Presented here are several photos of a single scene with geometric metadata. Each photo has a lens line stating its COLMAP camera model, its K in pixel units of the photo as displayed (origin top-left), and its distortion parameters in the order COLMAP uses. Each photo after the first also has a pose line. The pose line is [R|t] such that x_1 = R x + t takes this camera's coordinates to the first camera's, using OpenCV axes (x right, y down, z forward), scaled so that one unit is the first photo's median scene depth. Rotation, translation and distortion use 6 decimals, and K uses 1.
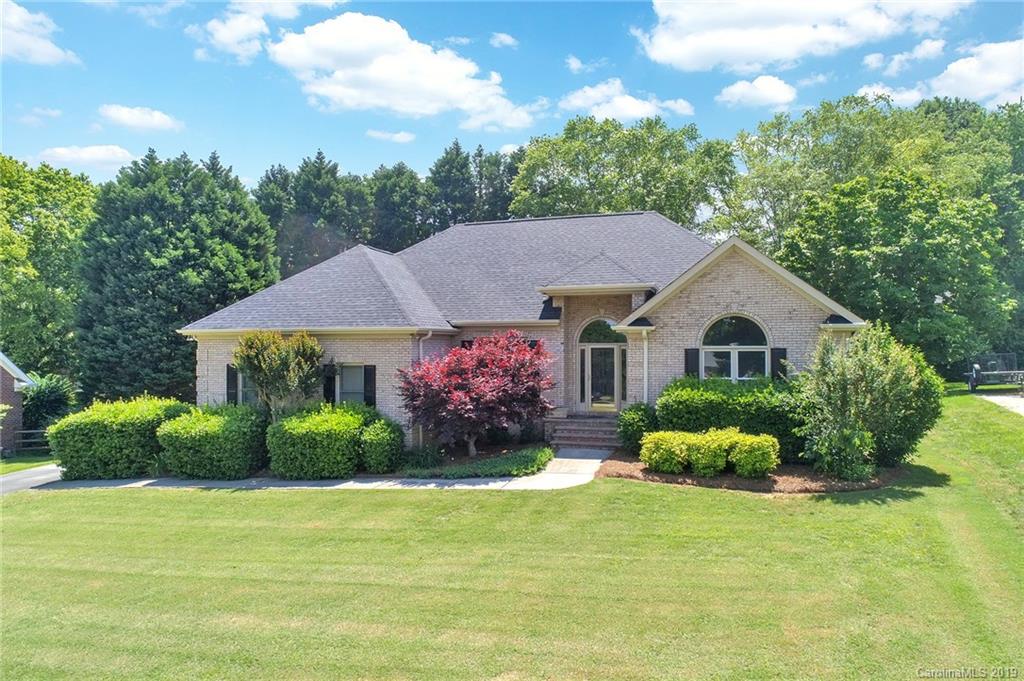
lens RADIAL K [[687.0, 0, 512.0], [0, 687.0, 340.5], [0, 0, 1]] dist [-0.004597, -0.000486]
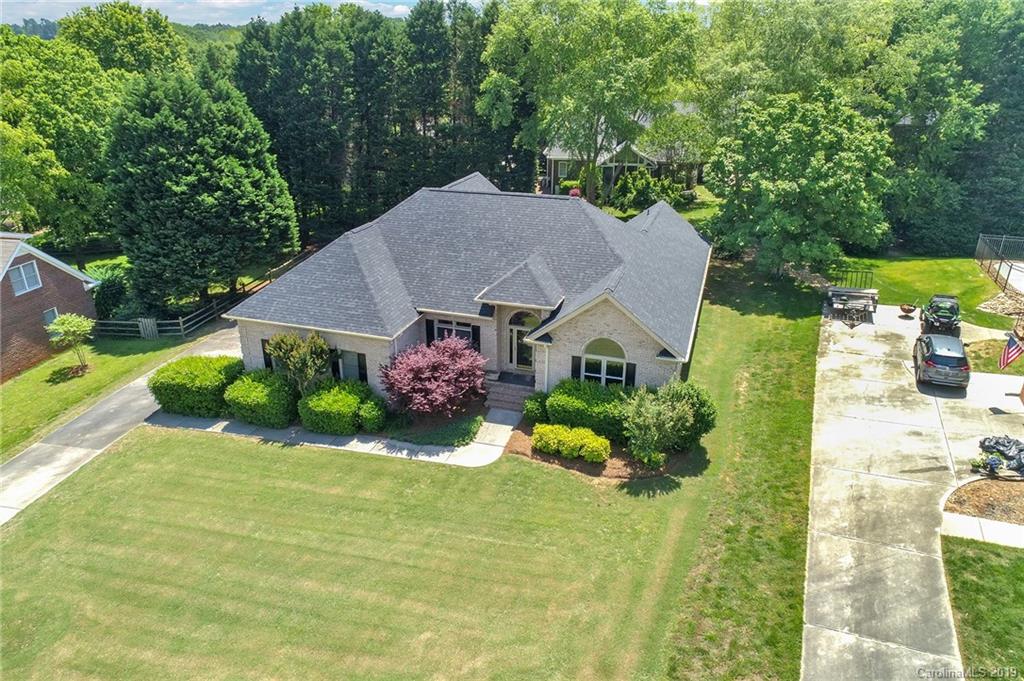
lens RADIAL K [[687.0, 0, 512.0], [0, 687.0, 340.5], [0, 0, 1]] dist [-0.004597, -0.000486]
pose [[0.999969, 0.007478, -0.002533, 0.122211], [-0.005837, 0.916224, 0.400624, -0.598360], [0.005317, -0.400597, 0.916239, -0.340026]]
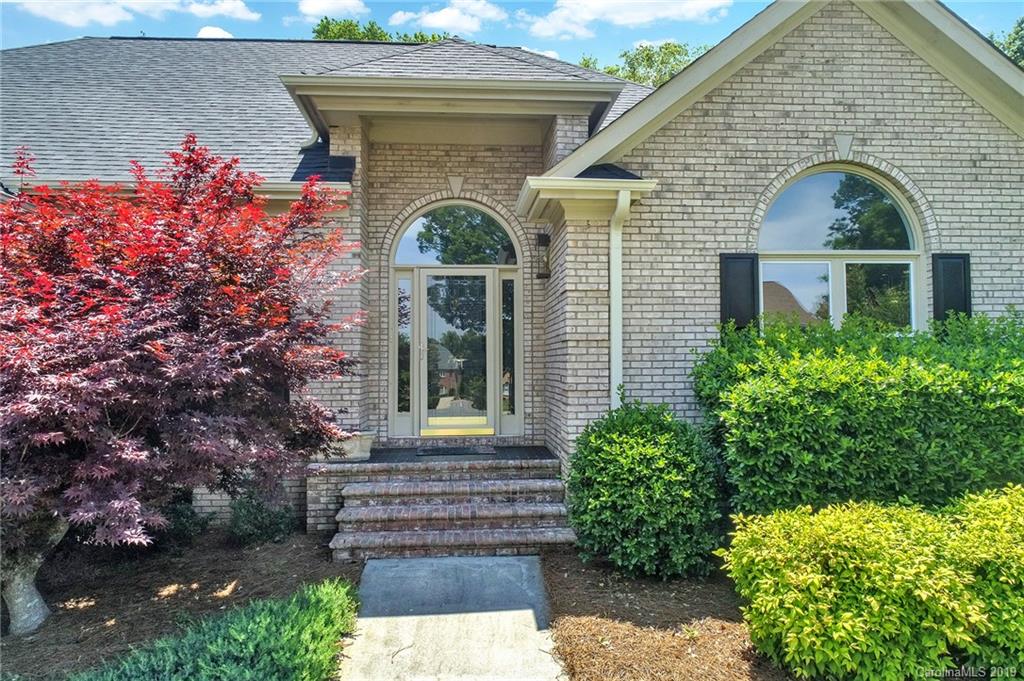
lens RADIAL K [[687.0, 0, 512.0], [0, 687.0, 340.5], [0, 0, 1]] dist [-0.004597, -0.000486]
pose [[0.927796, 0.008389, 0.372994, 0.015365], [0.001379, 0.999663, -0.025914, 0.065318], [-0.373086, 0.024558, 0.927472, 0.691363]]
